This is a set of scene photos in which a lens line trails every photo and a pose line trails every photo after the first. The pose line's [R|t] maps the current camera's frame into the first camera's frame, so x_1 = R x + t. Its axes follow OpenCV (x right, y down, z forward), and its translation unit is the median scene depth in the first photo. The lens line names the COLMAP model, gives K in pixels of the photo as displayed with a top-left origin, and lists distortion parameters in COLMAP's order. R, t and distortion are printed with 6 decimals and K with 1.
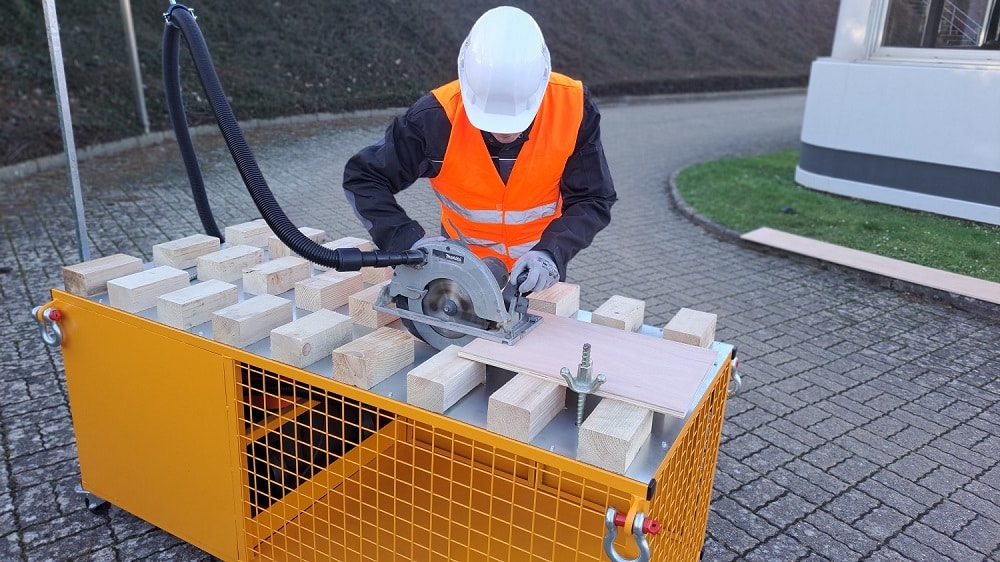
lens RADIAL K [[702.7, 0, 493.3], [0, 702.7, 275.6], [0, 0, 1]] dist [0.003738, -0.021750]
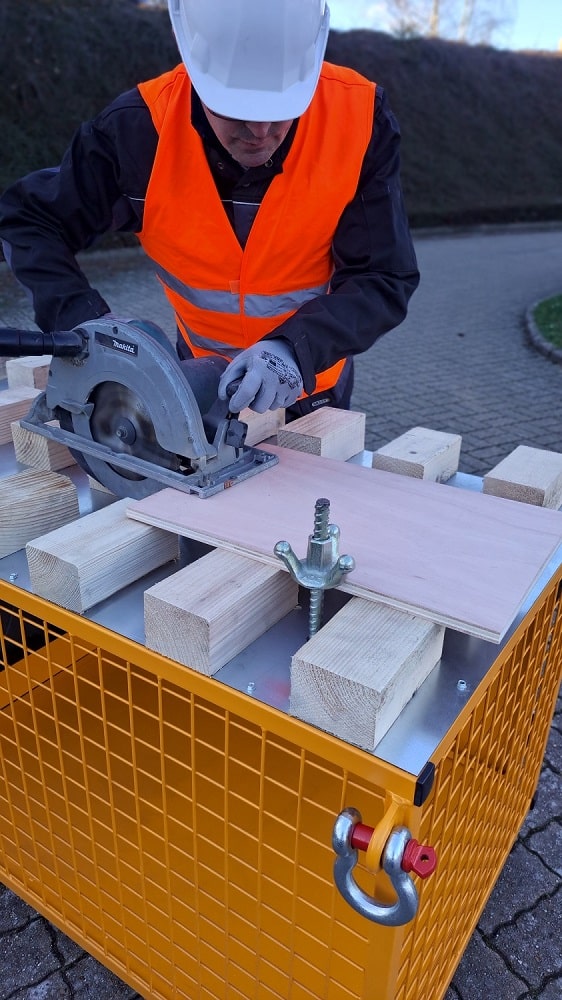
lens RADIAL K [[702.7, 0, 283.2], [0, 702.7, 507.3], [0, 0, 1]] dist [0.003738, -0.021750]
pose [[0.996318, 0.018550, -0.083704, 0.111244], [-0.009467, 0.994146, 0.107629, 0.034679], [0.085211, -0.106440, 0.990661, 0.348864]]
